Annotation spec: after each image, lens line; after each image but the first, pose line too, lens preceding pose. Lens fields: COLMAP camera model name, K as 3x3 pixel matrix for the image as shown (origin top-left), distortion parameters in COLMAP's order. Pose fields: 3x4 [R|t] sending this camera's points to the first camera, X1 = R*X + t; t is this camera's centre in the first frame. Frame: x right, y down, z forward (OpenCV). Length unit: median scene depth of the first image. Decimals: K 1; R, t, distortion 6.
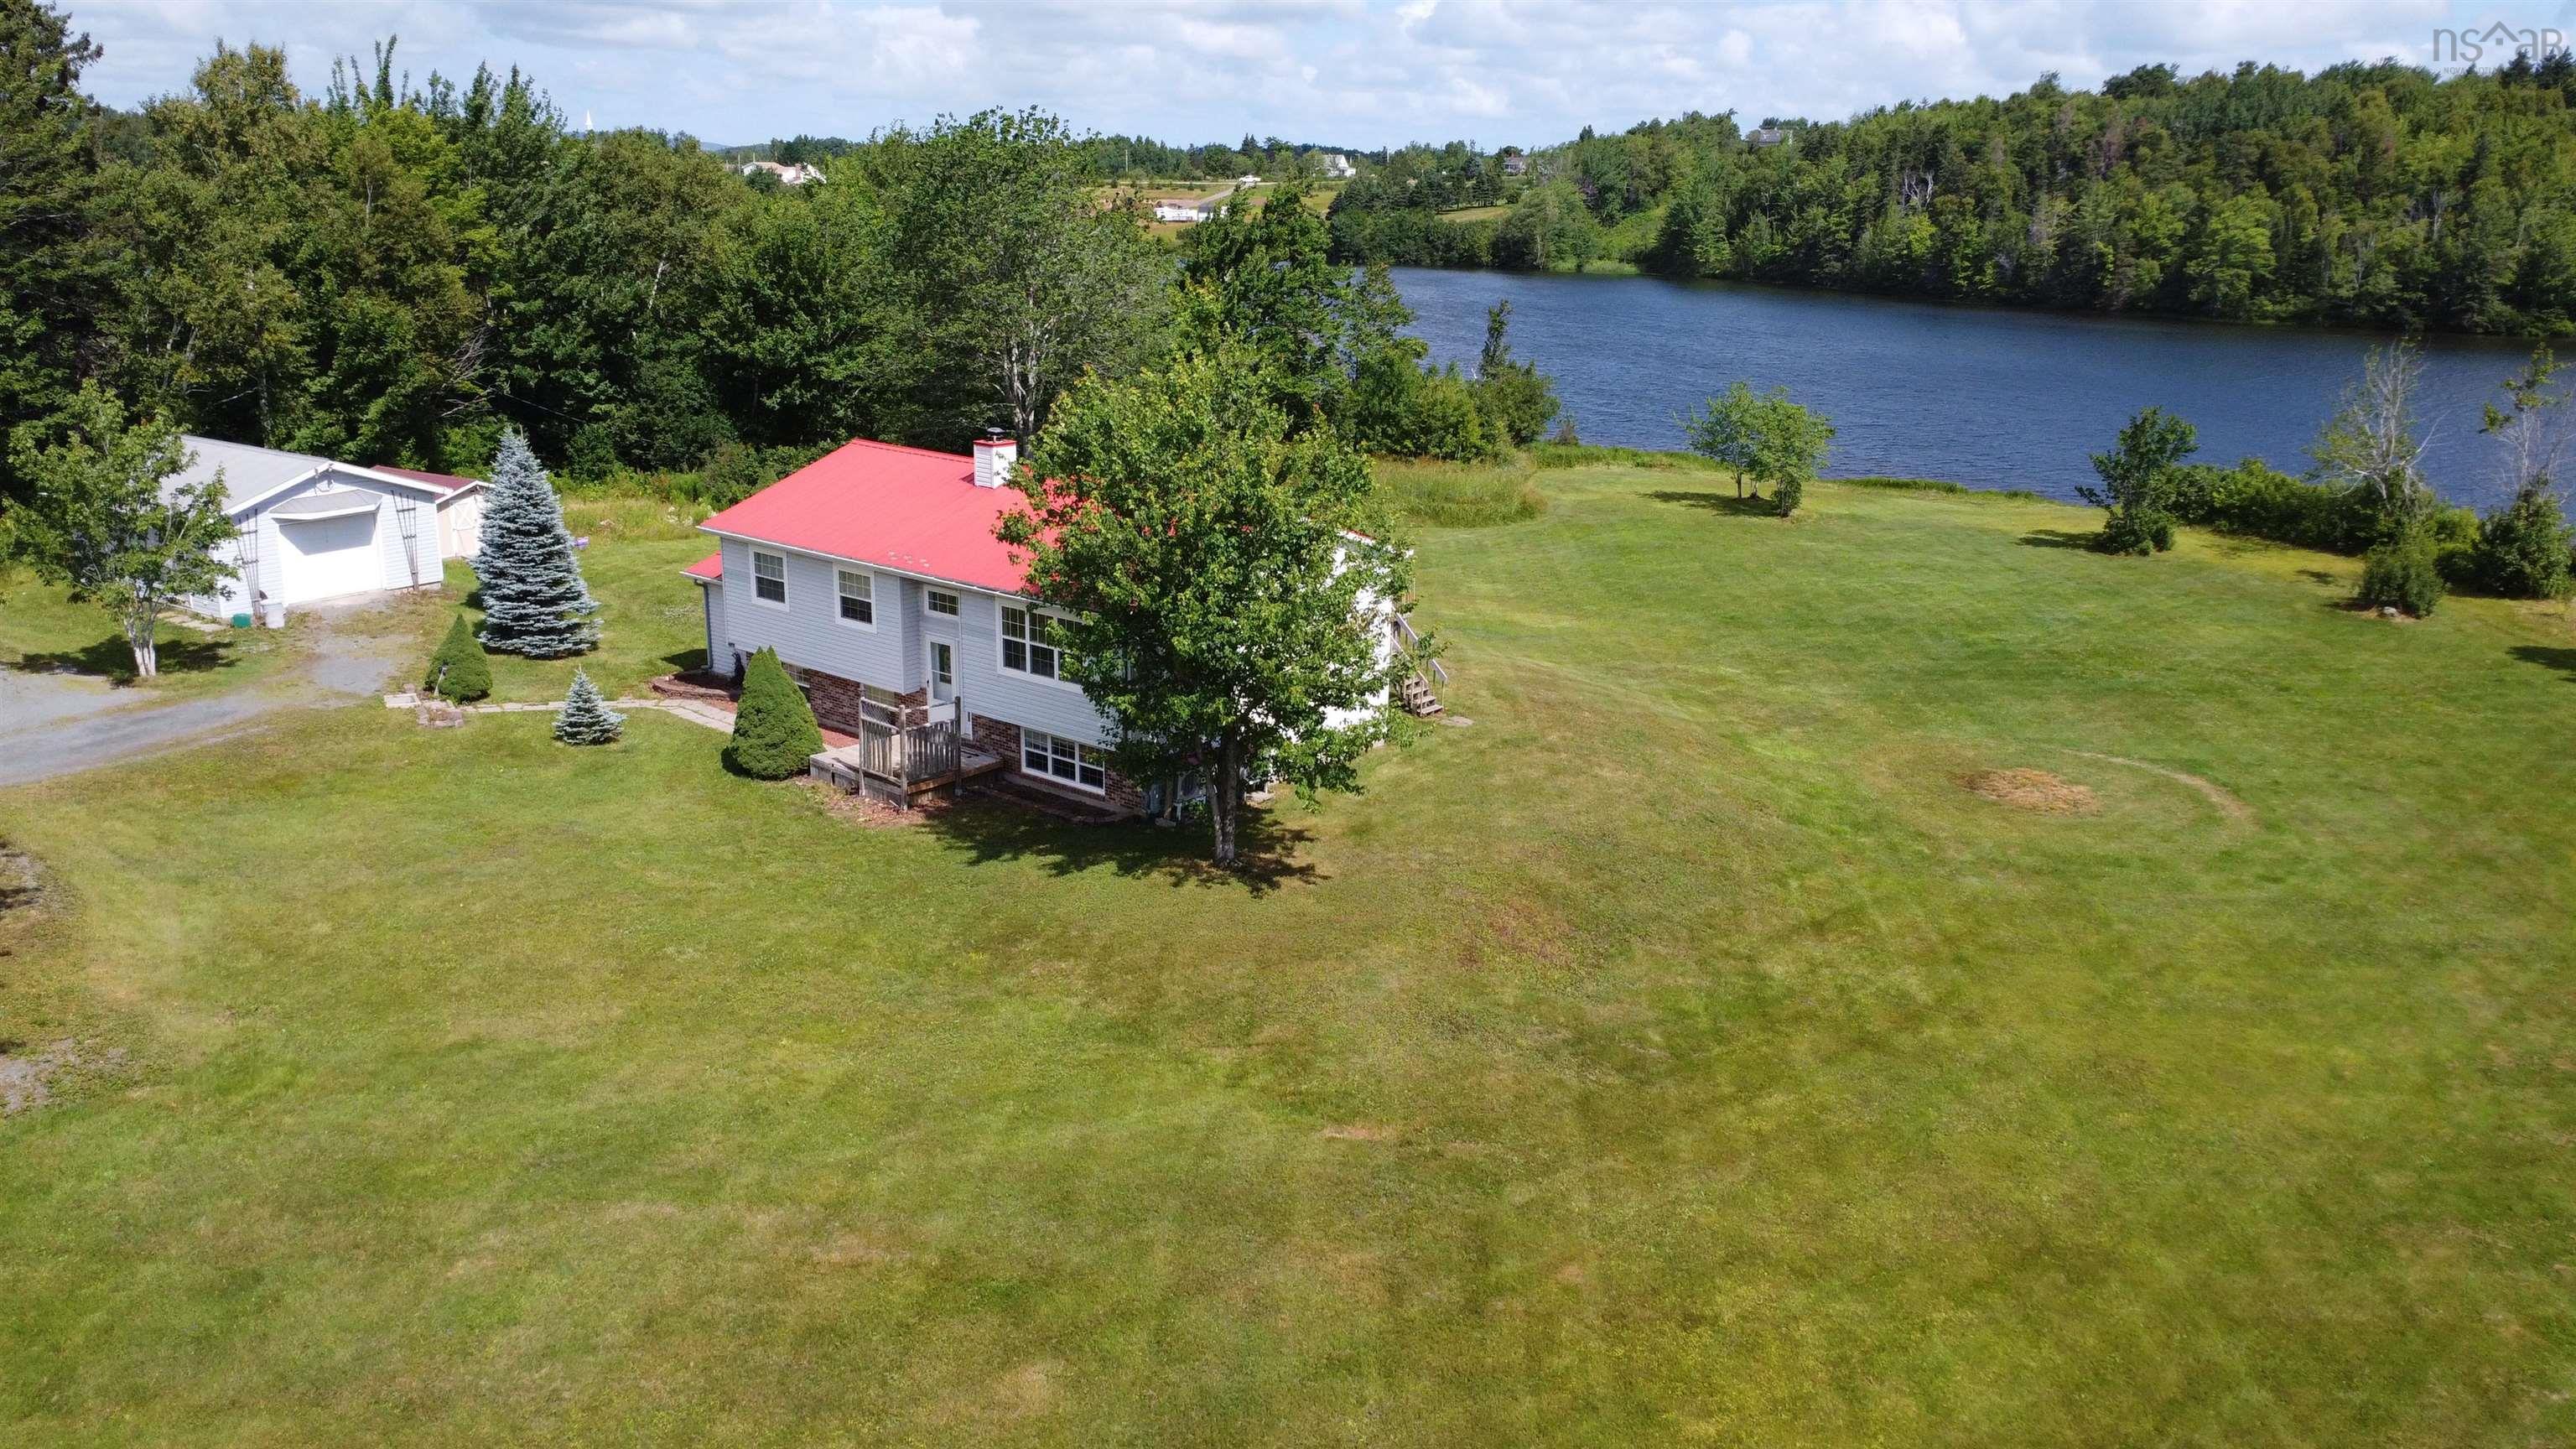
lens RADIAL K [[1926.7, 0, 1297.6], [0, 1926.7, 709.2], [0, 0, 1]] dist [0.000444, 0.000262]
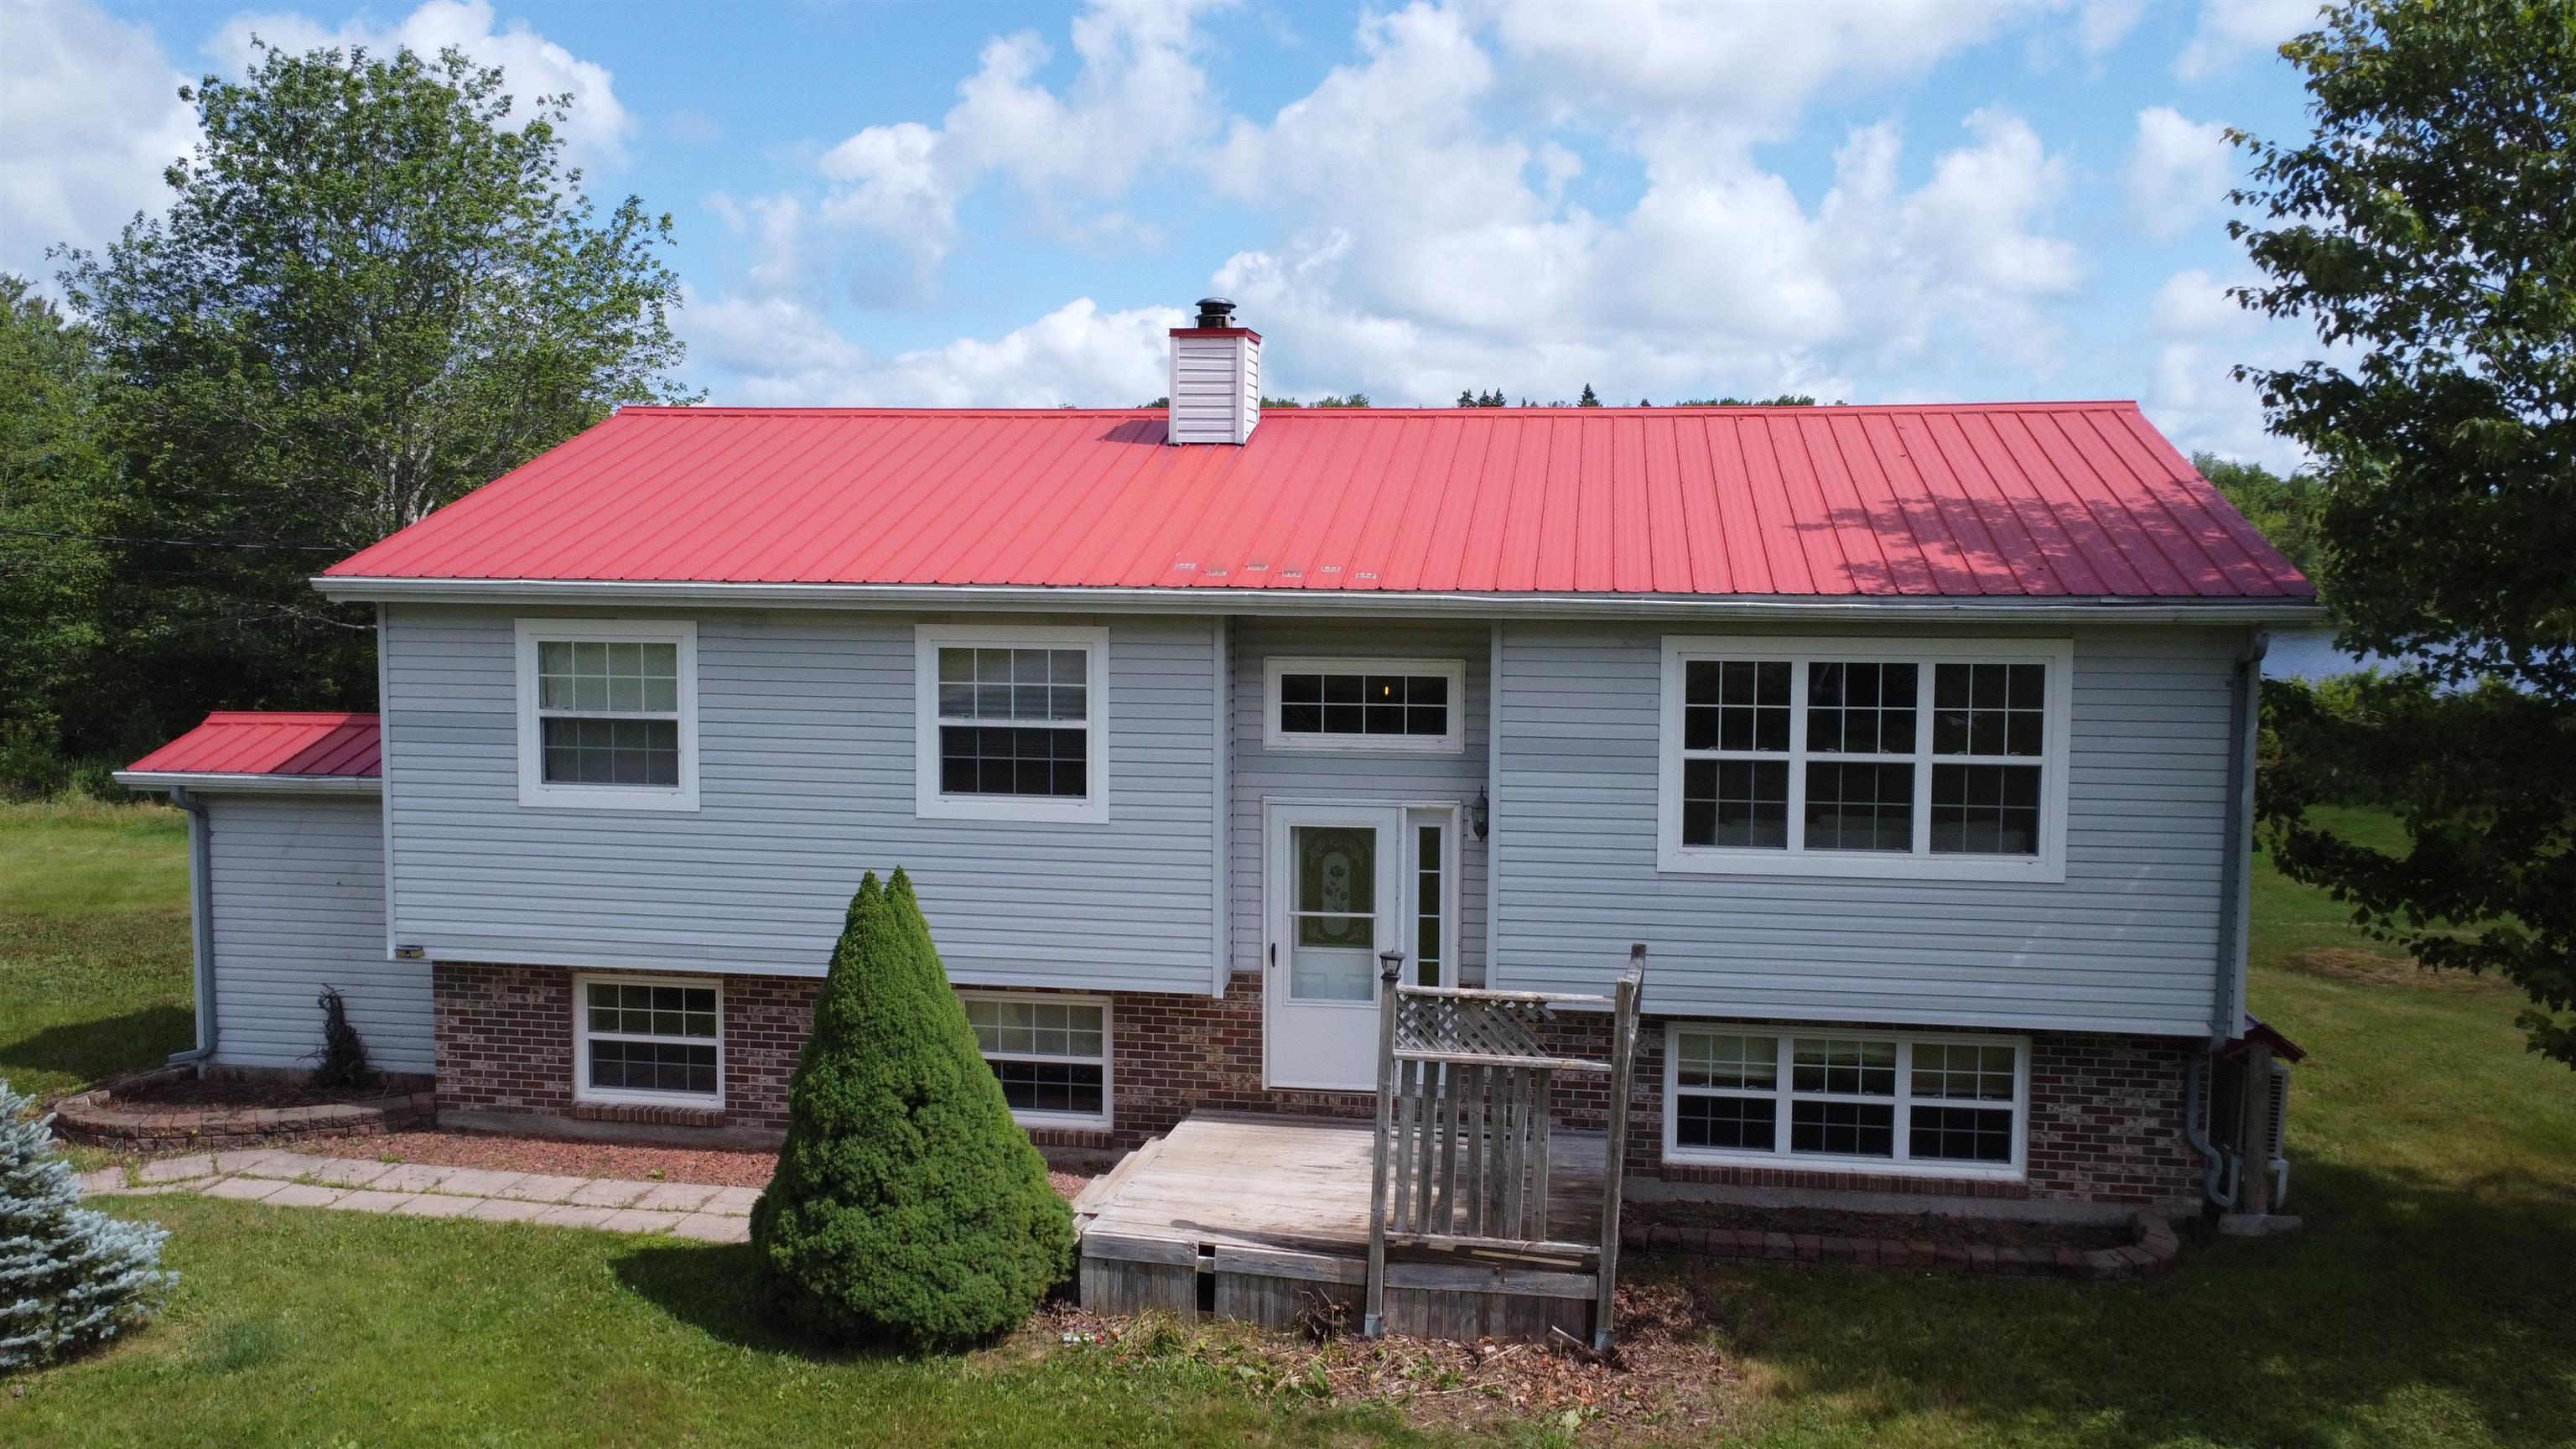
lens RADIAL K [[1926.7, 0, 1297.6], [0, 1926.7, 709.2], [0, 0, 1]] dist [0.000444, 0.000262]
pose [[0.859456, -0.048476, 0.508906, -0.195554], [0.140603, 0.979516, -0.144149, -0.003435], [-0.491494, 0.195444, 0.848667, 0.383759]]
